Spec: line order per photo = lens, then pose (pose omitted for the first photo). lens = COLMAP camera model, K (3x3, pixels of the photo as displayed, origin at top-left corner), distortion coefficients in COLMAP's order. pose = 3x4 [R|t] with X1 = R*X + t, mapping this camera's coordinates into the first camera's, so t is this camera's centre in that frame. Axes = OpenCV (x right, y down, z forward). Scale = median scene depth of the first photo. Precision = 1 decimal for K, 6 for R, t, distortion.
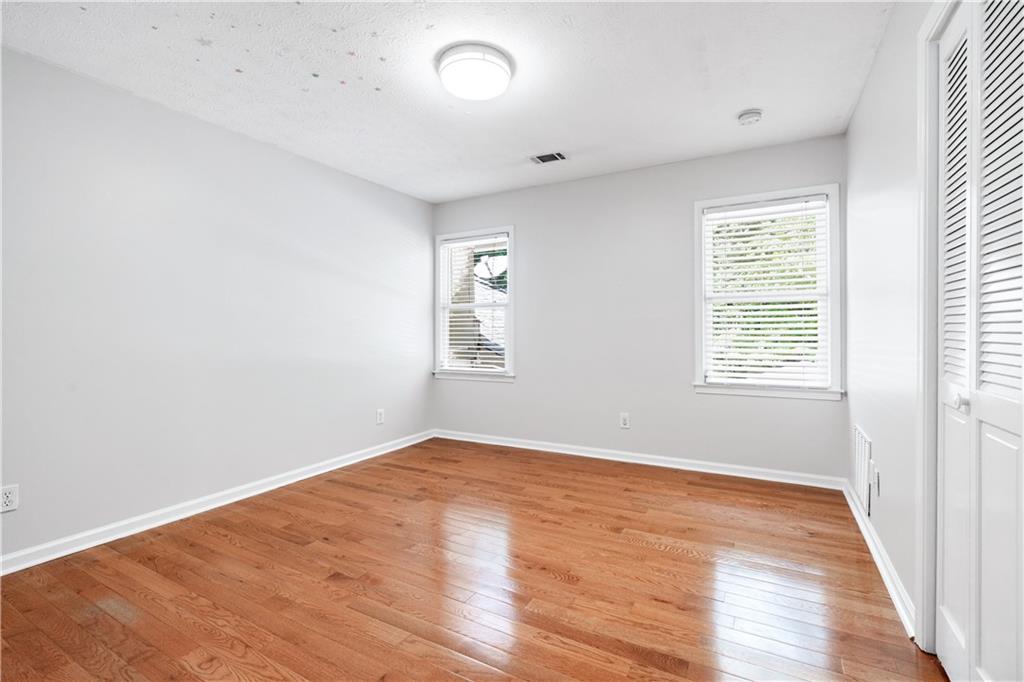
lens RADIAL K [[461.8, 0, 512.7], [0, 461.8, 335.4], [0, 0, 1]] dist [-0.011532, 0.001796]
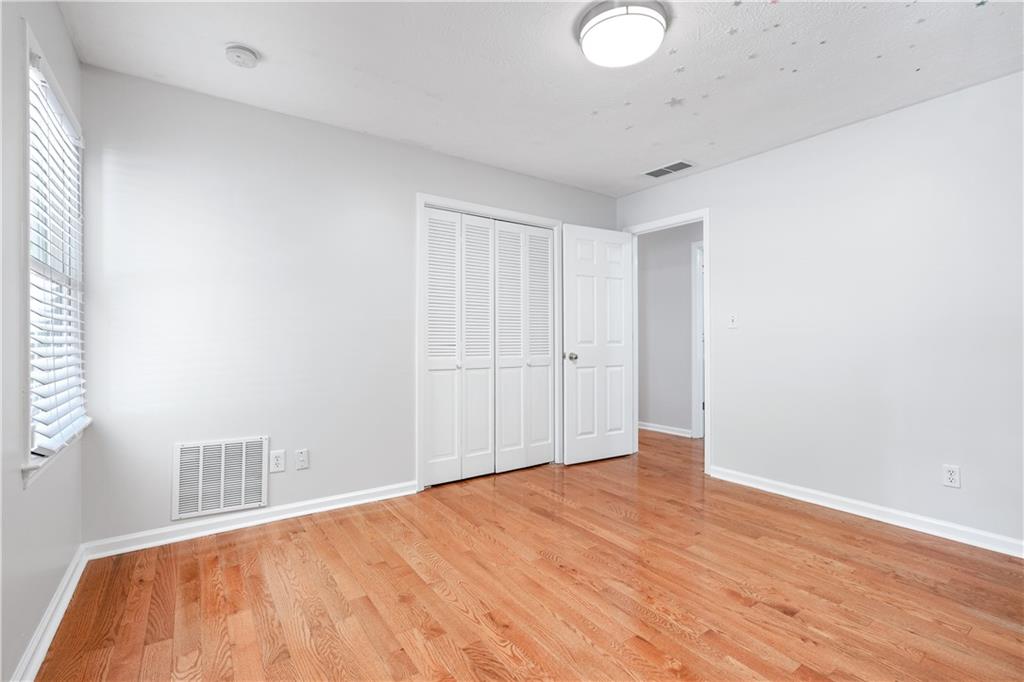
lens RADIAL K [[461.8, 0, 510.4], [0, 461.8, 338.4], [0, 0, 1]] dist [-0.011532, 0.001796]
pose [[-0.900402, 0.004418, 0.435037, -0.260517], [0.007453, 0.999958, 0.005271, -0.011958], [-0.434995, 0.007988, -0.900397, 1.825737]]
